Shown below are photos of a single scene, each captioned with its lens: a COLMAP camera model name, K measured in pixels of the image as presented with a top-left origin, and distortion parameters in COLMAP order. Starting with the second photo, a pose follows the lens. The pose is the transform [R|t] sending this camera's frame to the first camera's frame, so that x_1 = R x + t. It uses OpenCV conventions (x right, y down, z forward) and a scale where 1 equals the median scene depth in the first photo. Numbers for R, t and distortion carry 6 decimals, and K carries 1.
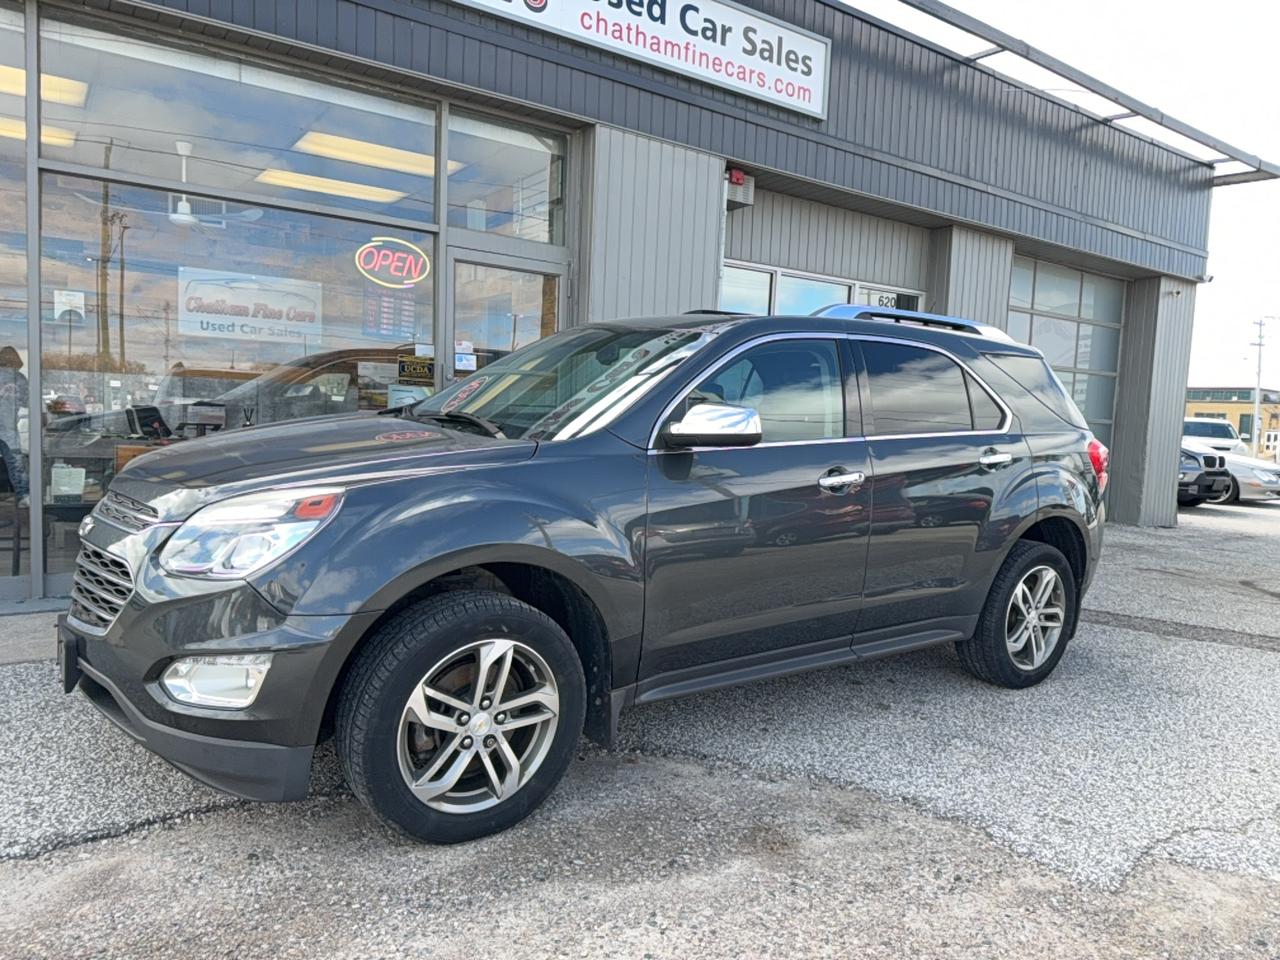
lens RADIAL K [[900.8, 0, 636.2], [0, 900.8, 485.5], [0, 0, 1]] dist [0.009791, -0.014547]
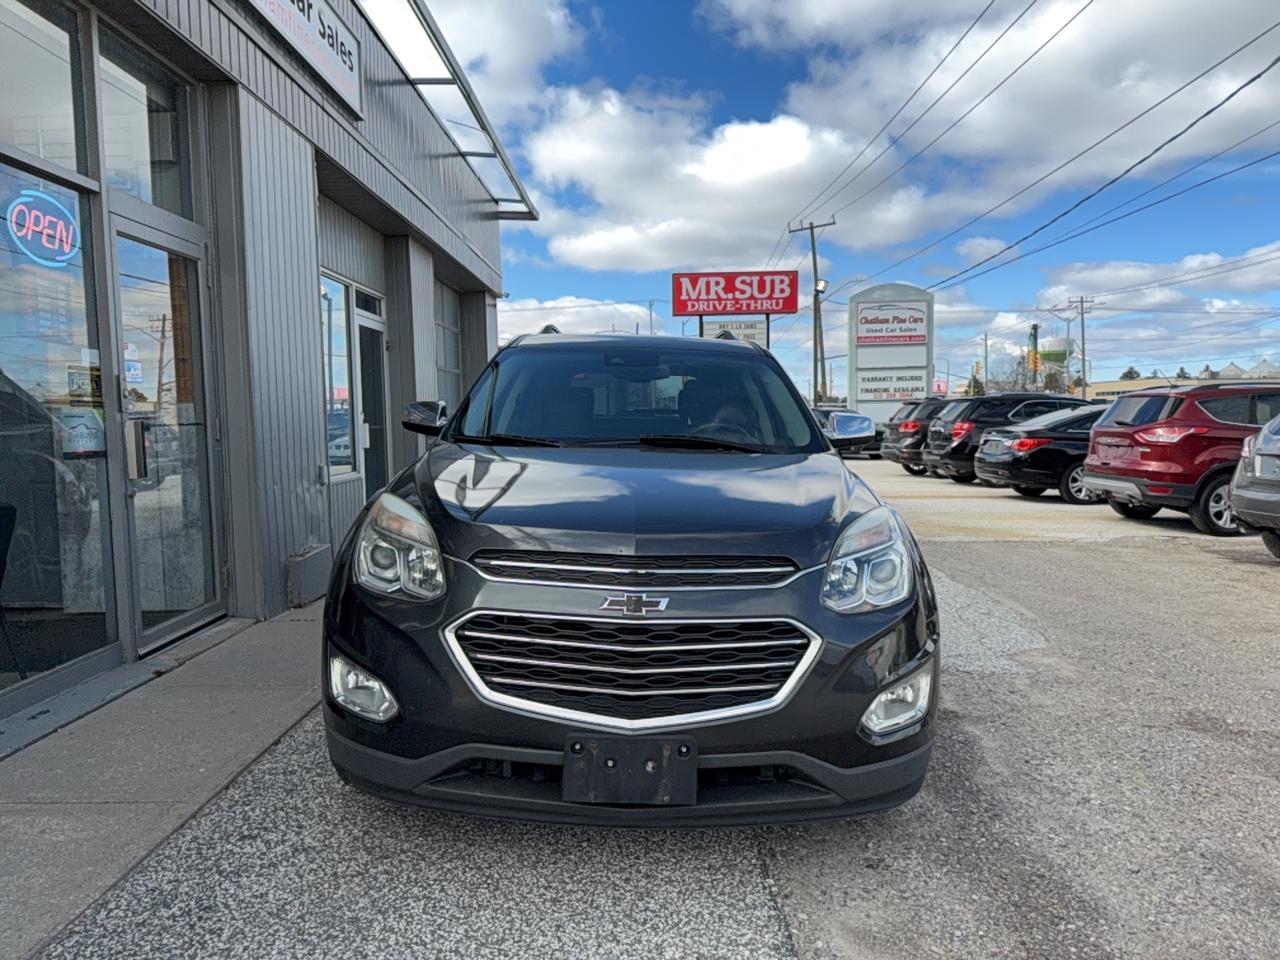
lens RADIAL K [[900.8, 0, 647.0], [0, 900.8, 474.6], [0, 0, 1]] dist [0.009791, -0.014547]
pose [[0.575881, -0.104770, 0.810792, -1.160303], [0.103502, 0.993118, 0.054815, -0.106125], [-0.810955, 0.052352, 0.582762, 0.485623]]
